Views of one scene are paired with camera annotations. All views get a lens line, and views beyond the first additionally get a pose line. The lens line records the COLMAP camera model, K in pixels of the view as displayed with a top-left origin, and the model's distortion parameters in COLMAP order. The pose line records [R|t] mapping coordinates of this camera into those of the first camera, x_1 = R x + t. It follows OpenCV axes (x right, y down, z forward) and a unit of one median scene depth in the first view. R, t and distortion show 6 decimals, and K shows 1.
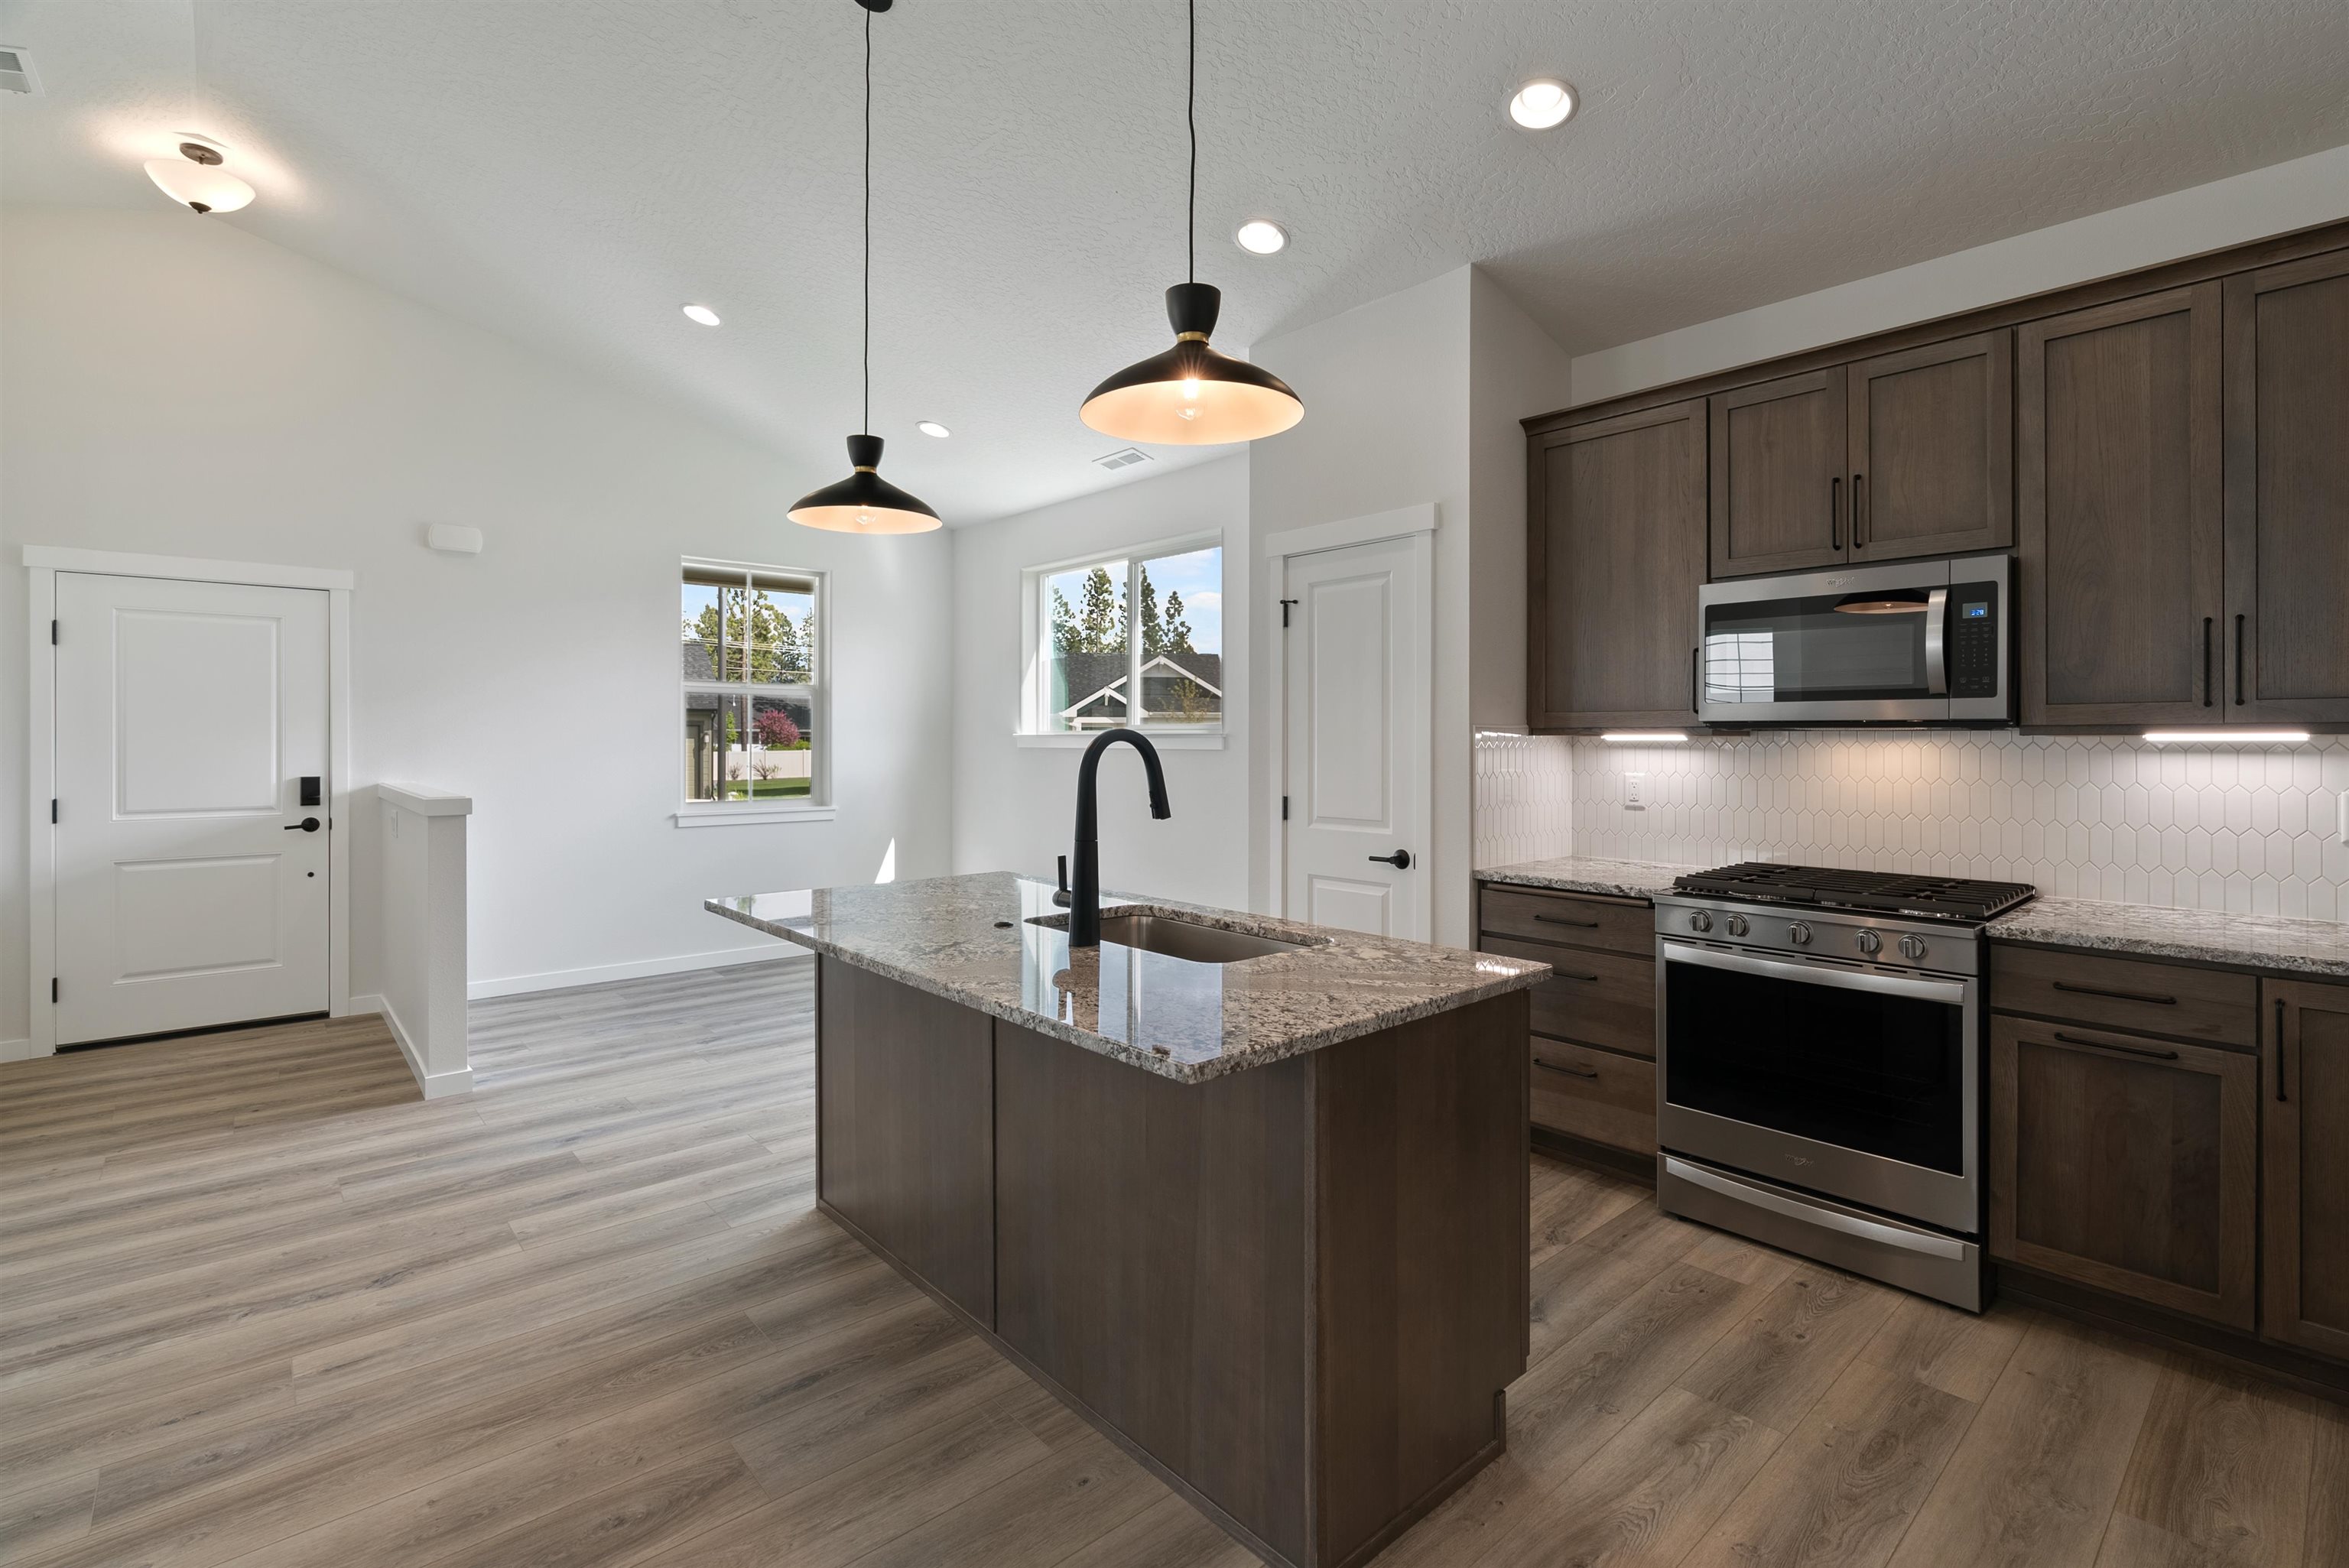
lens RADIAL K [[1075.6, 0, 1183.6], [0, 1075.6, 738.8], [0, 0, 1]] dist [-0.010598, 0.003977]
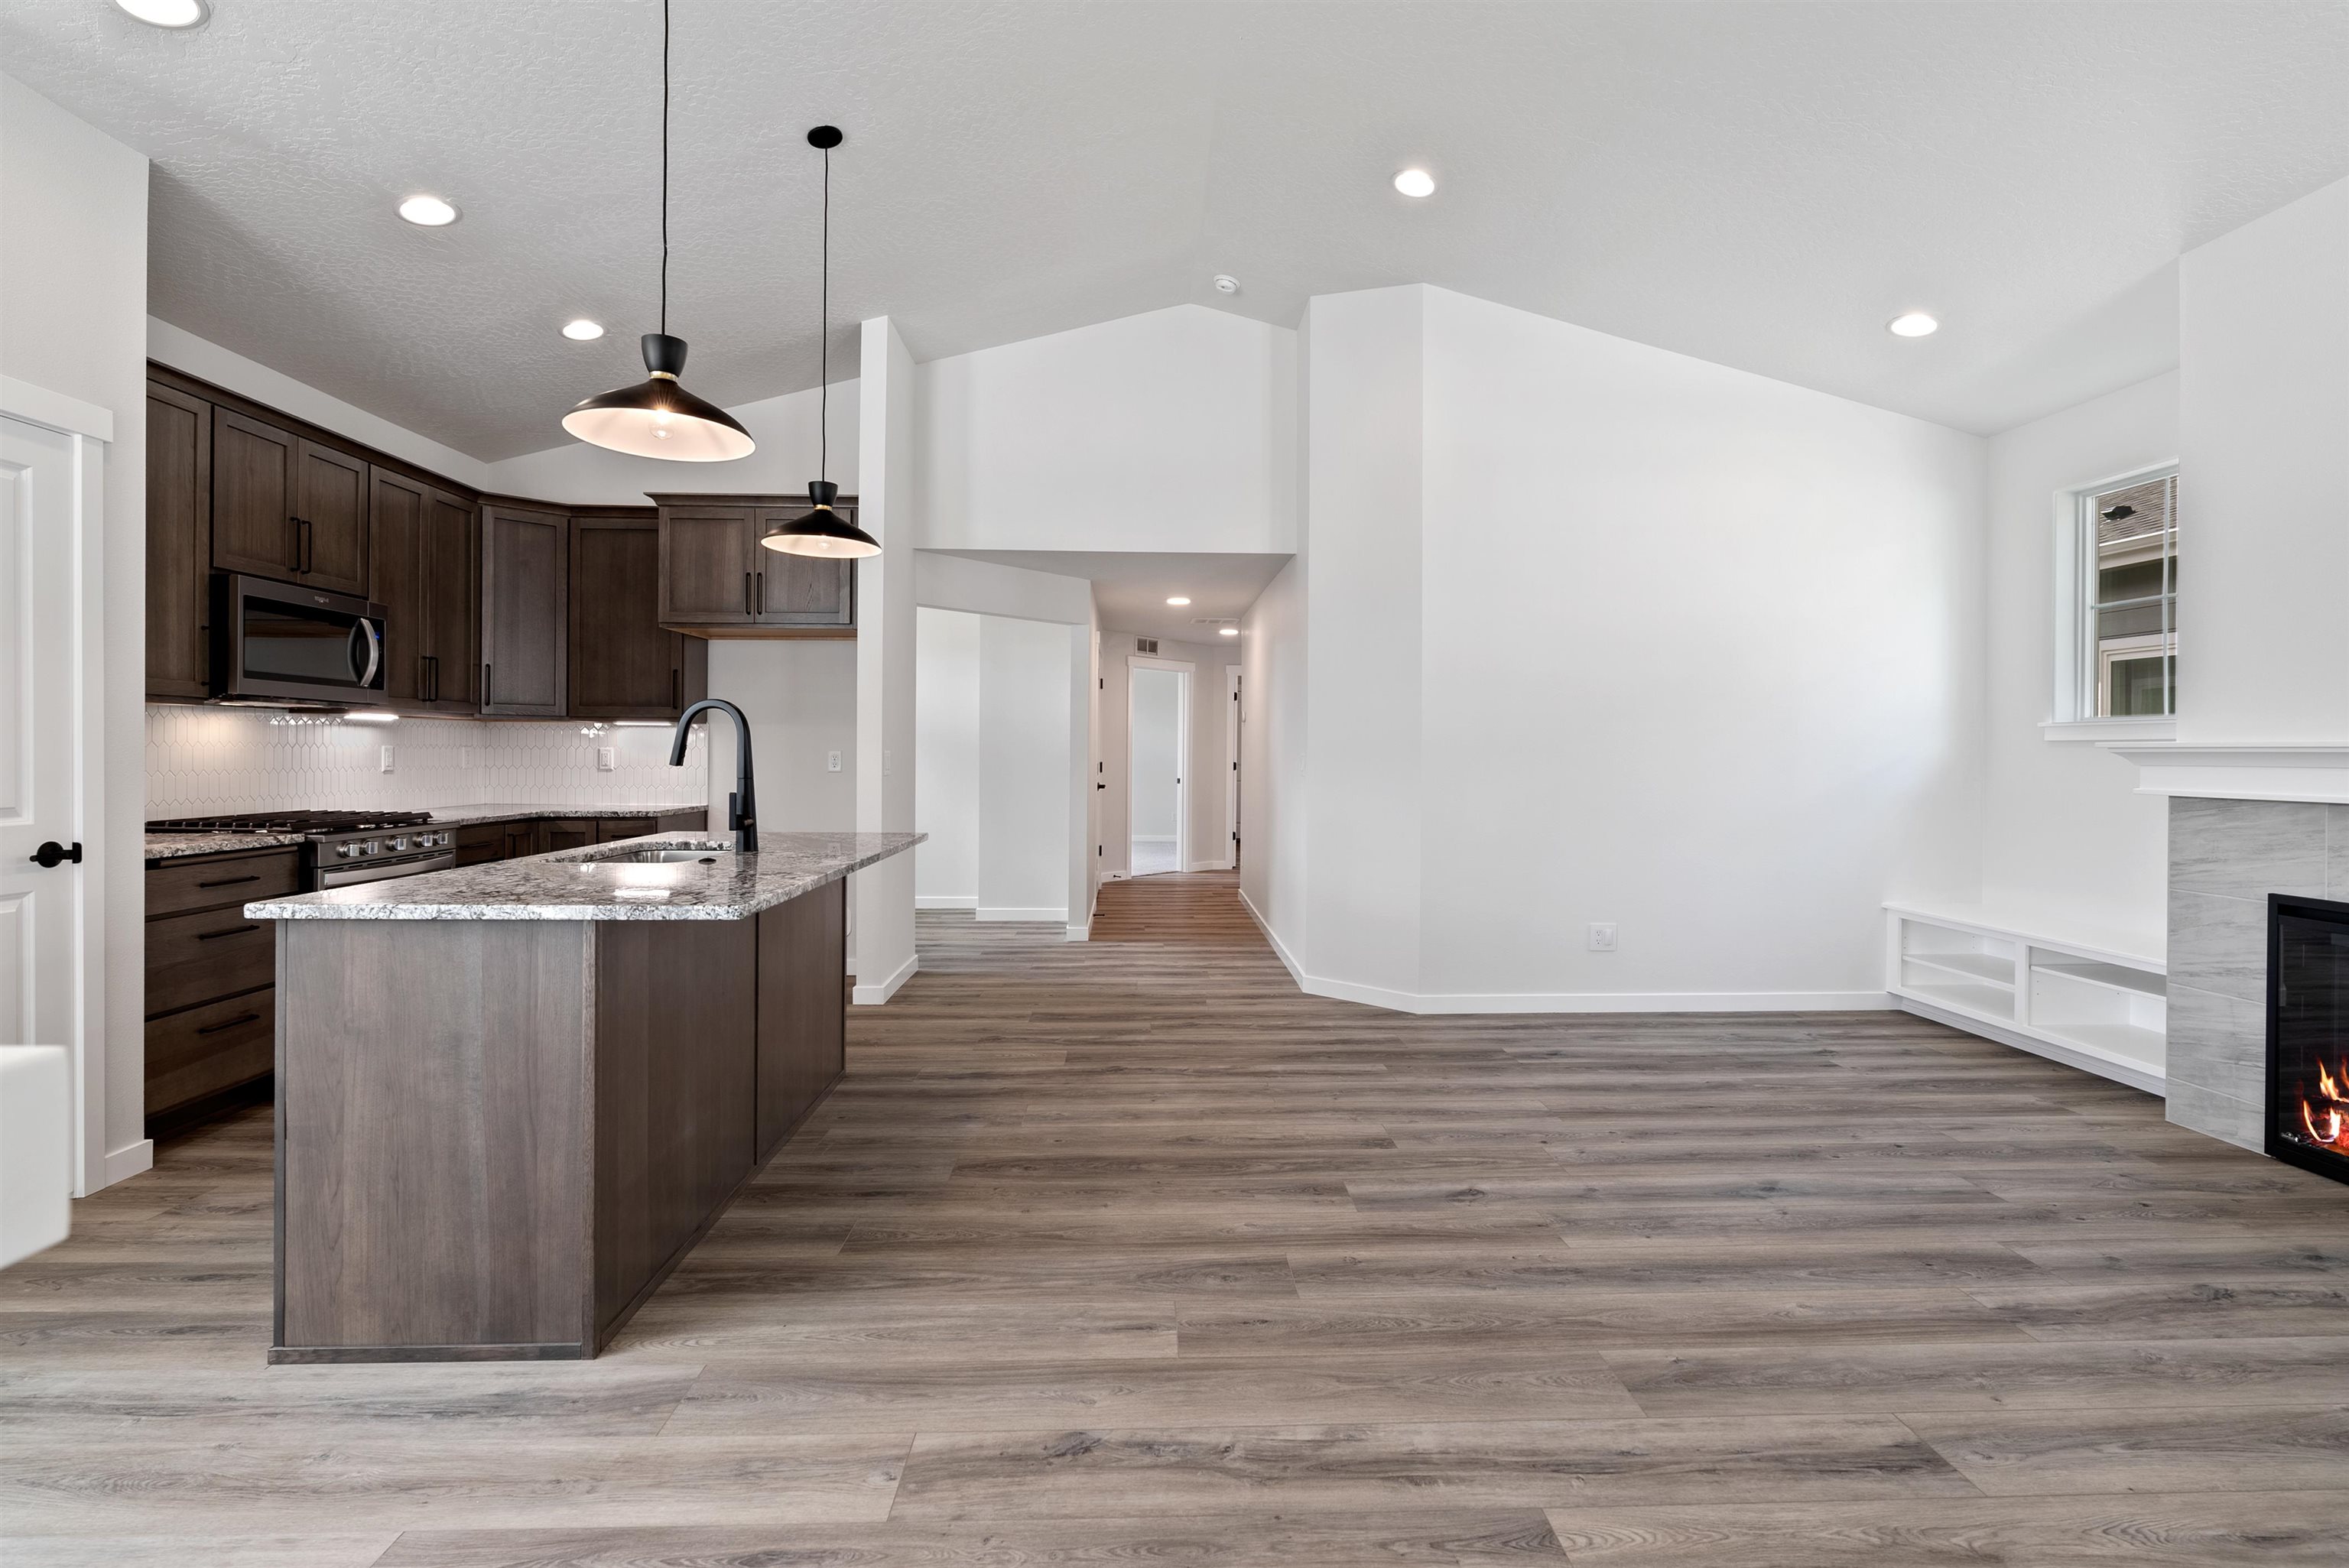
lens RADIAL K [[1085.3, 0, 1179.1], [0, 1085.3, 748.3], [0, 0, 1]] dist [-0.006120, 0.001853]
pose [[-0.773101, -0.002806, 0.634277, -1.156204], [-0.006109, 0.999977, -0.003023, 0.044501], [-0.634253, -0.006212, -0.773100, 1.398352]]
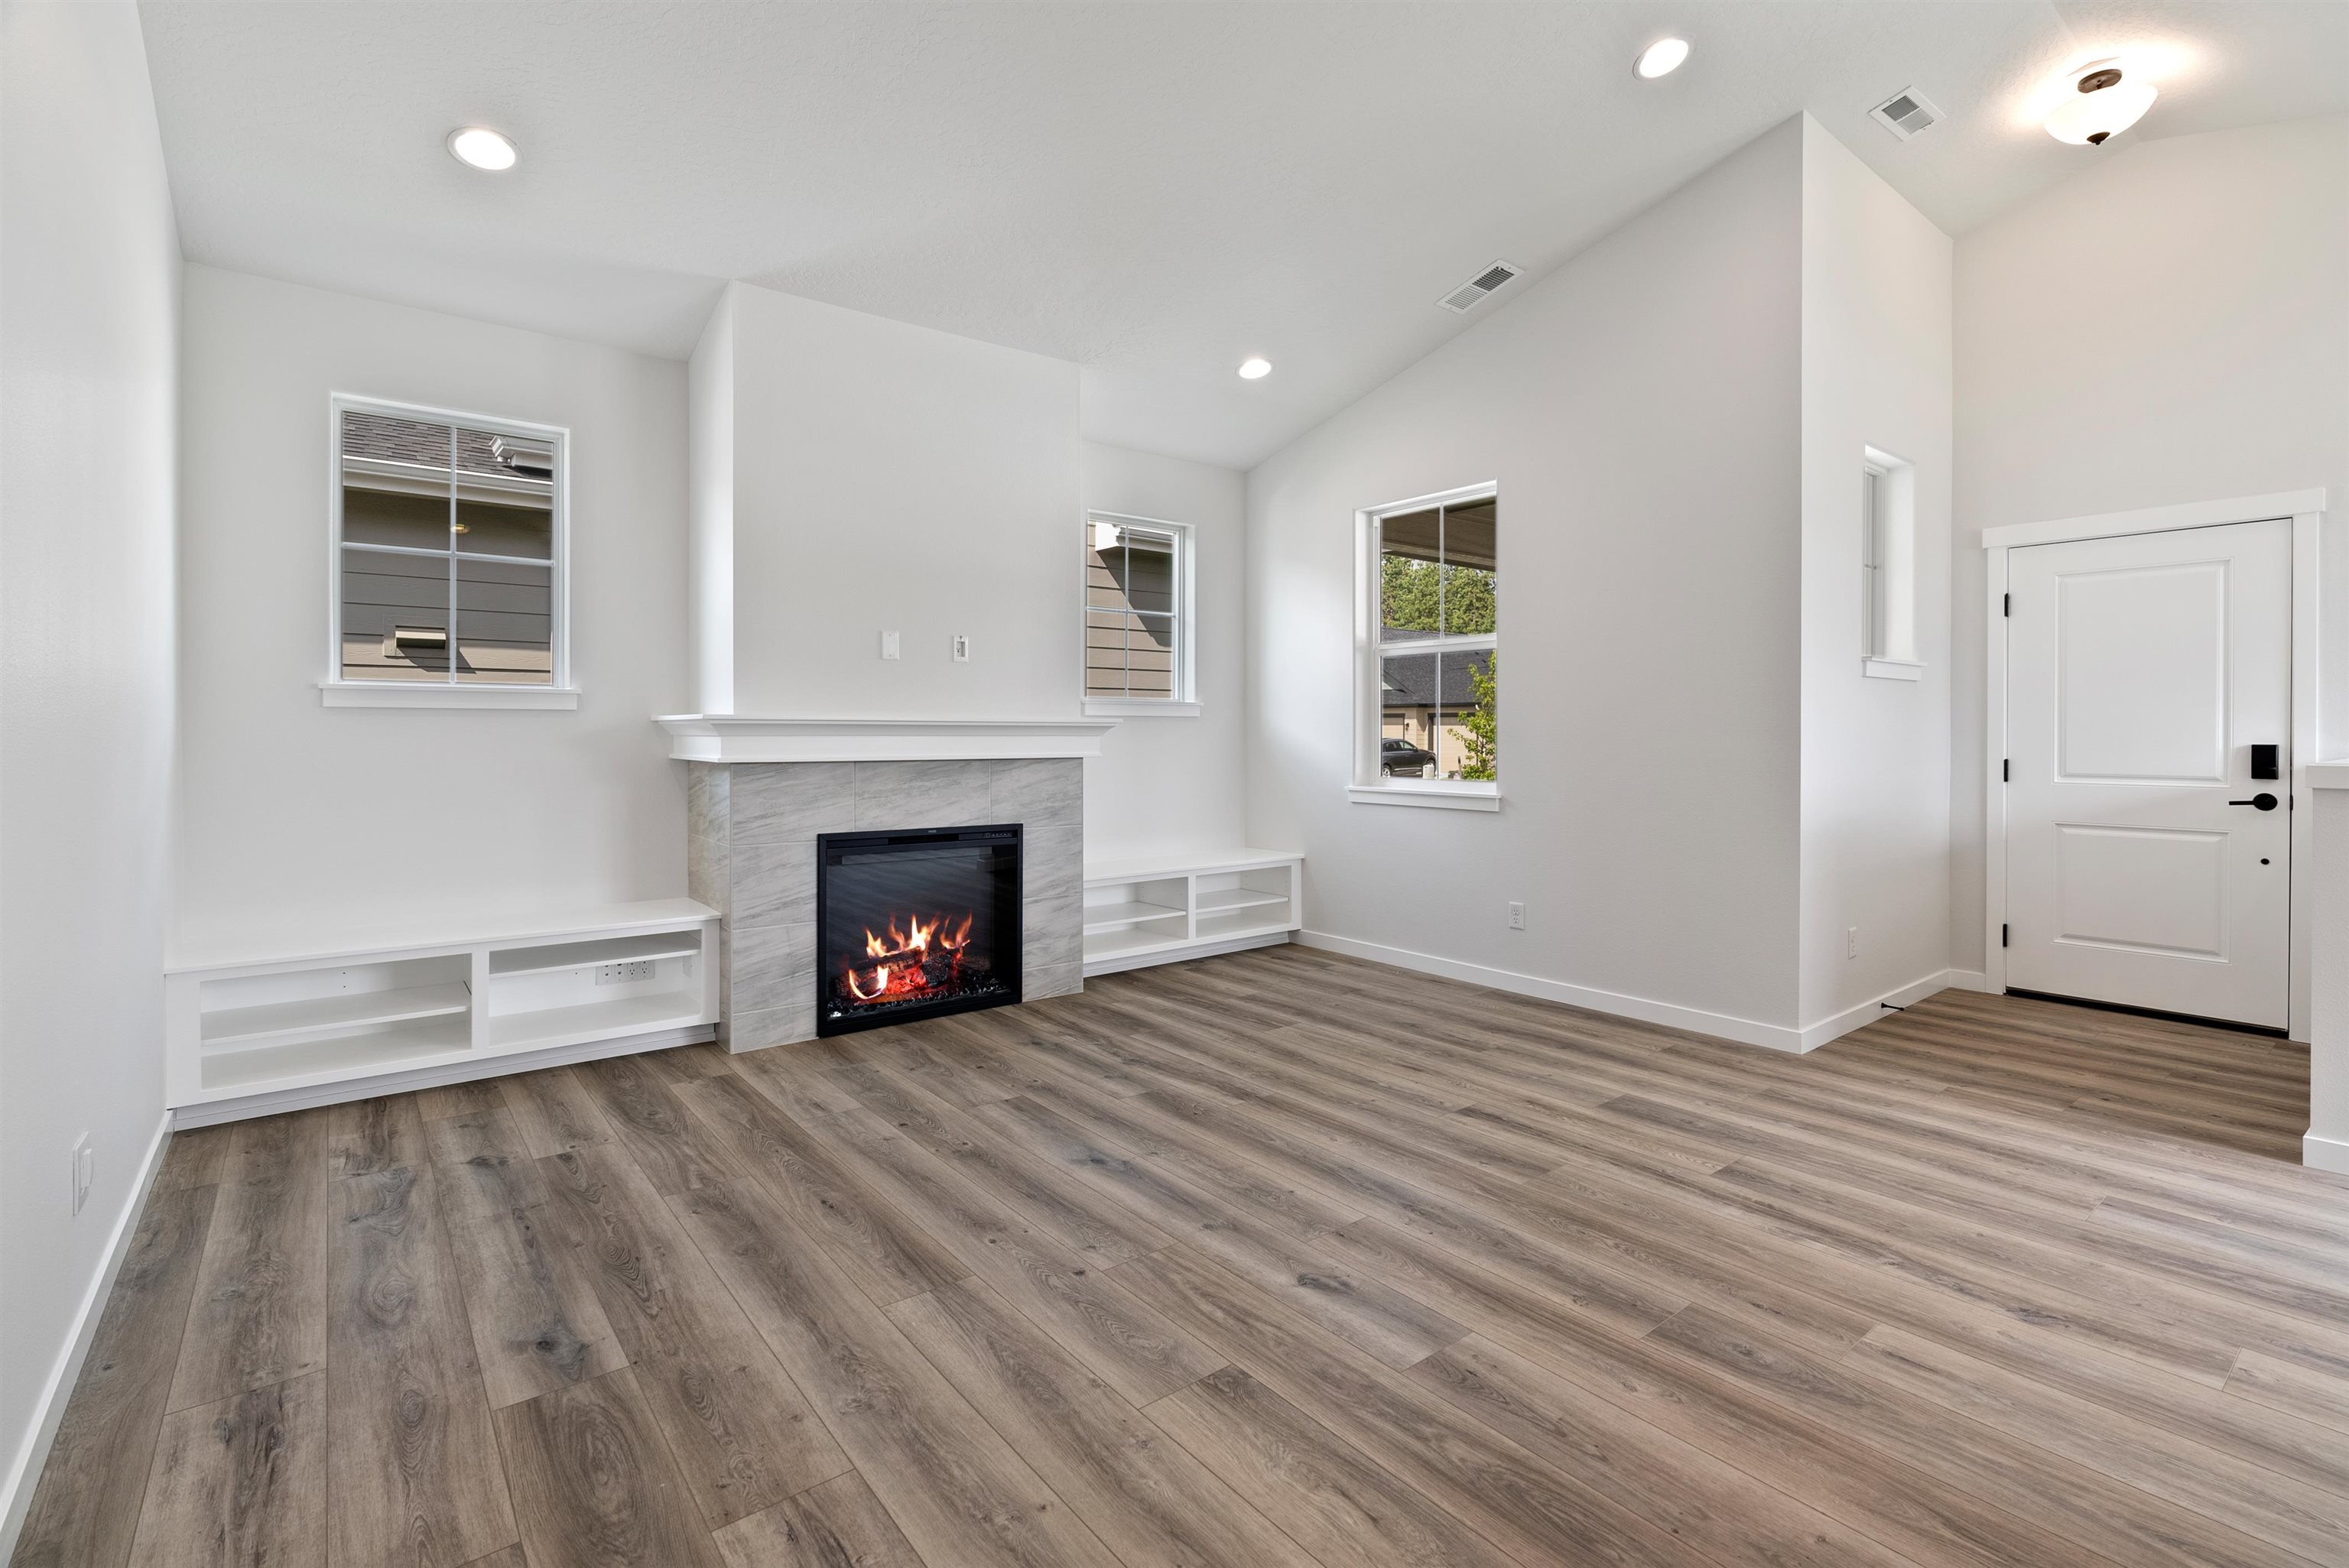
lens RADIAL K [[1075.6, 0, 1183.6], [0, 1075.6, 738.8], [0, 0, 1]] dist [-0.010598, 0.003977]
pose [[-0.053031, 0.005659, -0.998577, 0.110392], [-0.001652, 0.999982, 0.005755, 0.048738], [0.998592, 0.001955, -0.053020, 0.352356]]
